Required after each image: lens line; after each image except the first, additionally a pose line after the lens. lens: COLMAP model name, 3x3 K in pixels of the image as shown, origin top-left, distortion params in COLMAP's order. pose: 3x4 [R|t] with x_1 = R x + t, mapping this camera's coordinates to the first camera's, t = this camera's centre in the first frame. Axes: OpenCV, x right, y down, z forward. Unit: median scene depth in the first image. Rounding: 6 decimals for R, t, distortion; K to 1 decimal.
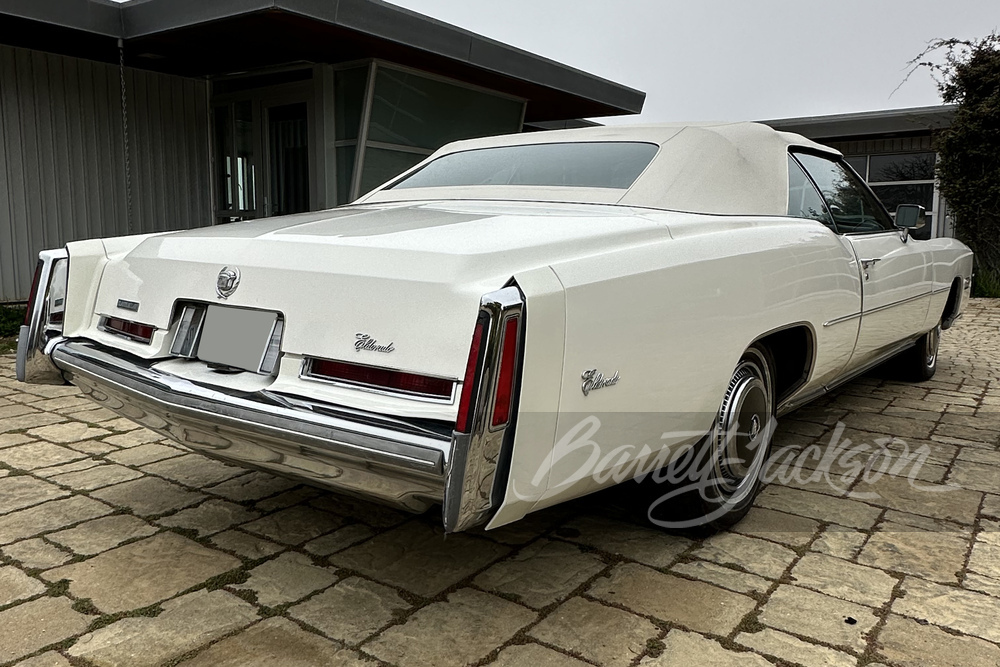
lens RADIAL K [[790.1, 0, 499.1], [0, 790.1, 332.4], [0, 0, 1]] dist [-0.007113, -0.002701]
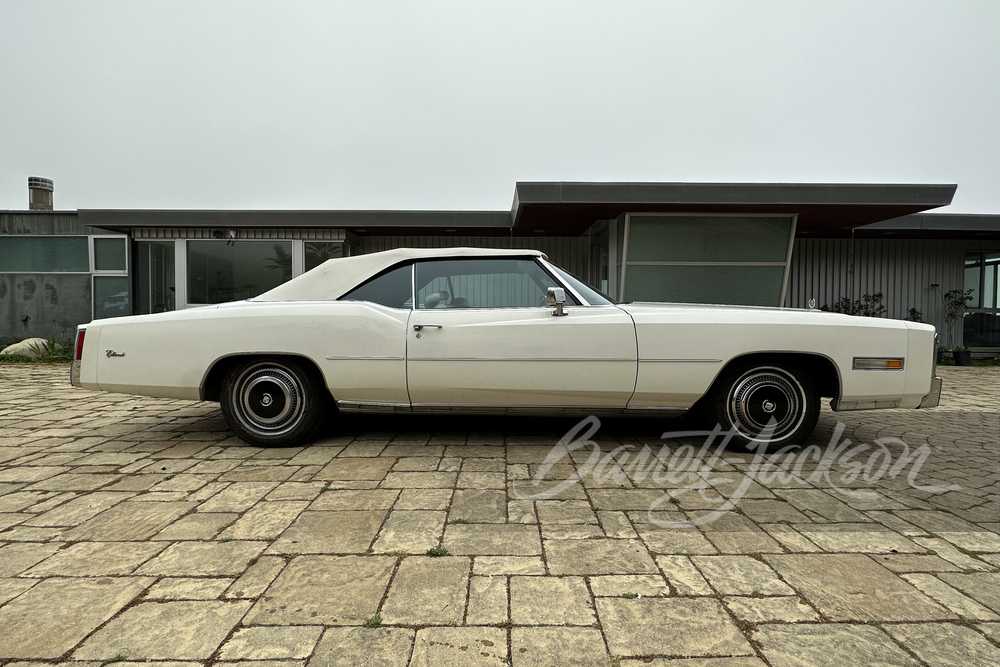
lens RADIAL K [[503.0, 0, 500.5], [0, 503.0, 331.8], [0, 0, 1]] dist [-0.001544, -0.000207]
pose [[0.573778, 0.014016, -0.818891, 1.736633], [-0.103524, 0.993075, -0.055540, -0.049480], [0.812441, 0.116643, 0.571256, 0.699662]]
